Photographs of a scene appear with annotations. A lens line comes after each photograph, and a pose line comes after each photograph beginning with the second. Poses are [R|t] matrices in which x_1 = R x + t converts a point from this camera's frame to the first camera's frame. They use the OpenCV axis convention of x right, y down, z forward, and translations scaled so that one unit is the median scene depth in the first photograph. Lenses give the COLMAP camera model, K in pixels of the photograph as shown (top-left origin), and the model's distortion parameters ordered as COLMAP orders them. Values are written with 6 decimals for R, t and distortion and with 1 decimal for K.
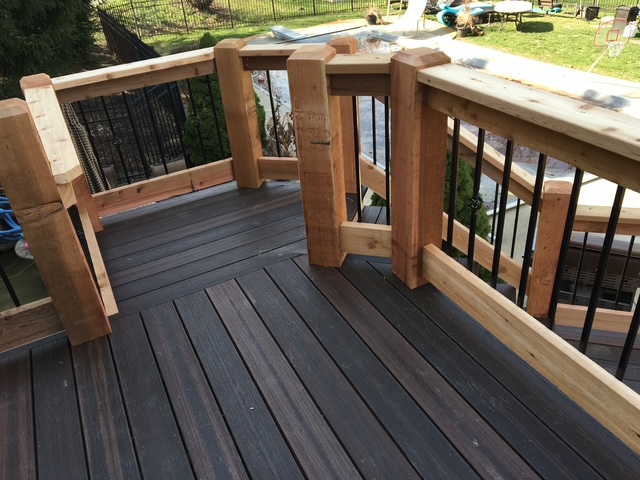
lens RADIAL K [[537.7, 0, 320.0], [0, 537.7, 240.0], [0, 0, 1]] dist [0.086400, -0.116818]
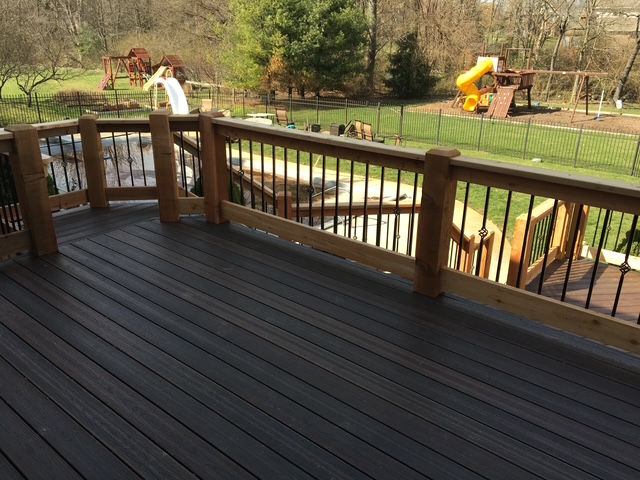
lens RADIAL K [[535.7, 0, 323.0], [0, 535.7, 238.7], [0, 0, 1]] dist [0.085544, -0.122625]
pose [[0.909611, -0.059989, 0.411108, -0.204748], [0.139657, 0.976089, -0.166572, 0.359107], [-0.391286, 0.208930, 0.896239, -0.654050]]
